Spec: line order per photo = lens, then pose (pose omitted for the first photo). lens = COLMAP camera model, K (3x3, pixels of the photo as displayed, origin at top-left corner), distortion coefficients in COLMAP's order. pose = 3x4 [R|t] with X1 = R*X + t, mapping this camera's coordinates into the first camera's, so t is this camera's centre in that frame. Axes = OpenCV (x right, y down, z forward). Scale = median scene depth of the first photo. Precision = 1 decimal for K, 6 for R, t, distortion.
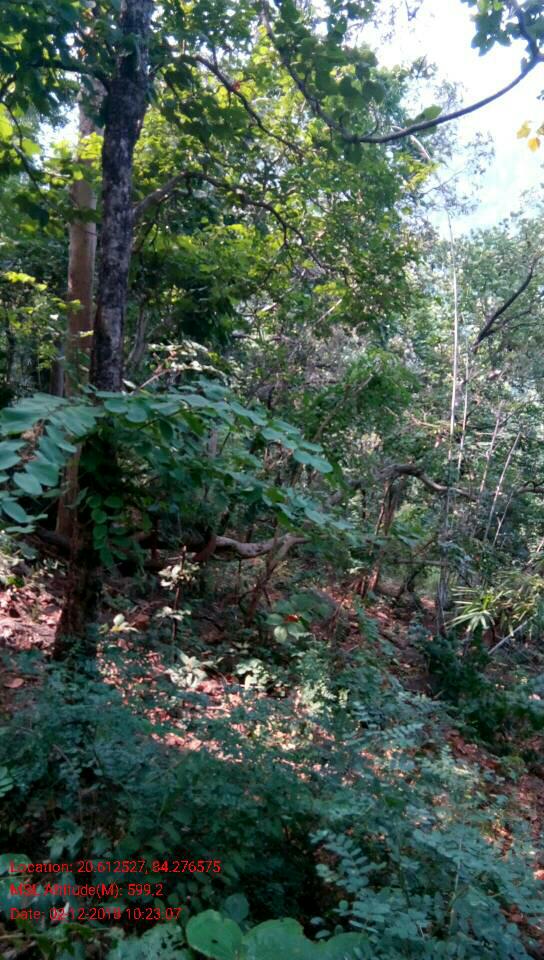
lens RADIAL K [[727.2, 0, 269.6], [0, 727.2, 481.2], [0, 0, 1]] dist [0.095278, -0.159106]
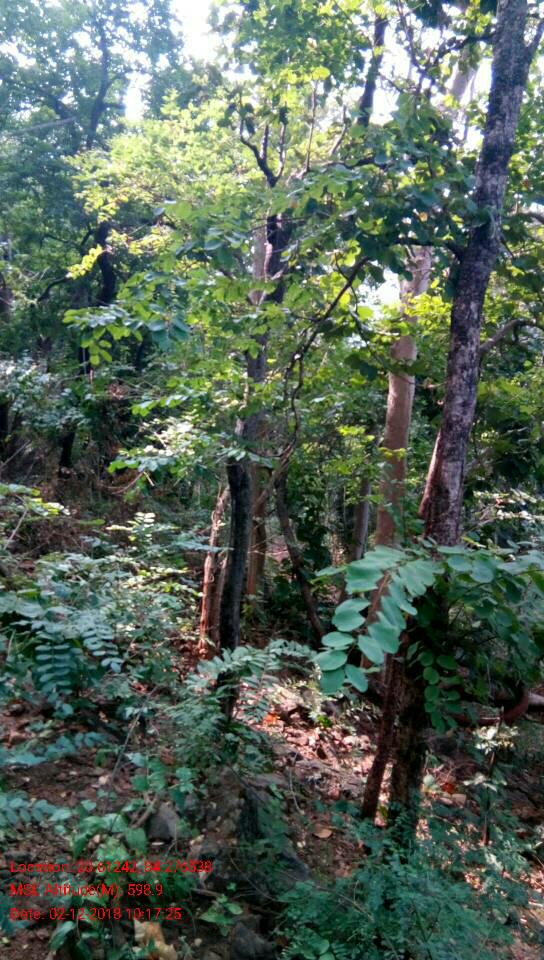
lens RADIAL K [[727.2, 0, 269.6], [0, 727.2, 481.2], [0, 0, 1]] dist [0.095278, -0.159106]
pose [[0.922702, 0.005278, -0.385477, -0.034422], [-0.074395, 0.983549, -0.164610, -0.015670], [0.378267, 0.180564, 0.907916, 0.004628]]
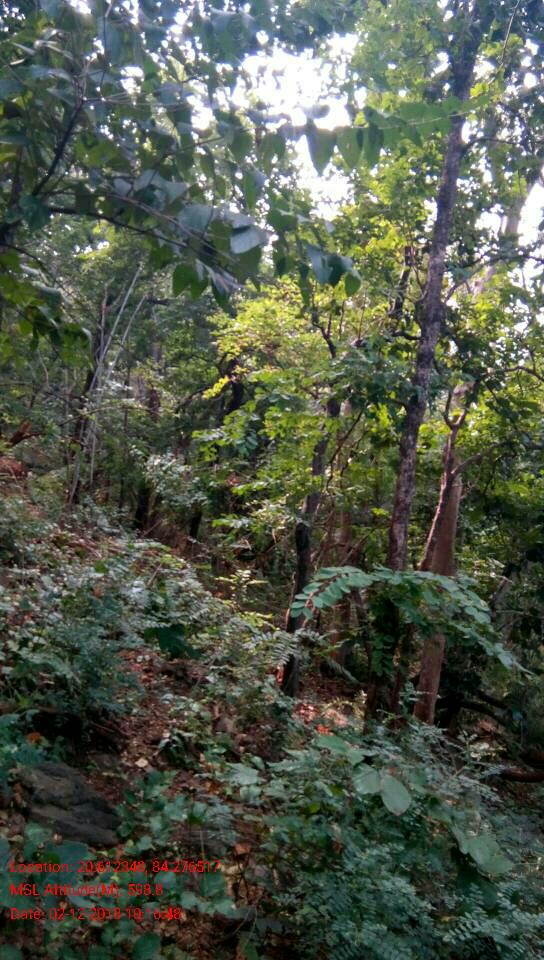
lens RADIAL K [[727.2, 0, 269.6], [0, 727.2, 481.2], [0, 0, 1]] dist [0.095278, -0.159106]
pose [[0.842308, -0.007799, -0.538939, 0.257453], [-0.165101, 0.948098, -0.271756, 0.105896], [0.513087, 0.317882, 0.797303, -0.319045]]
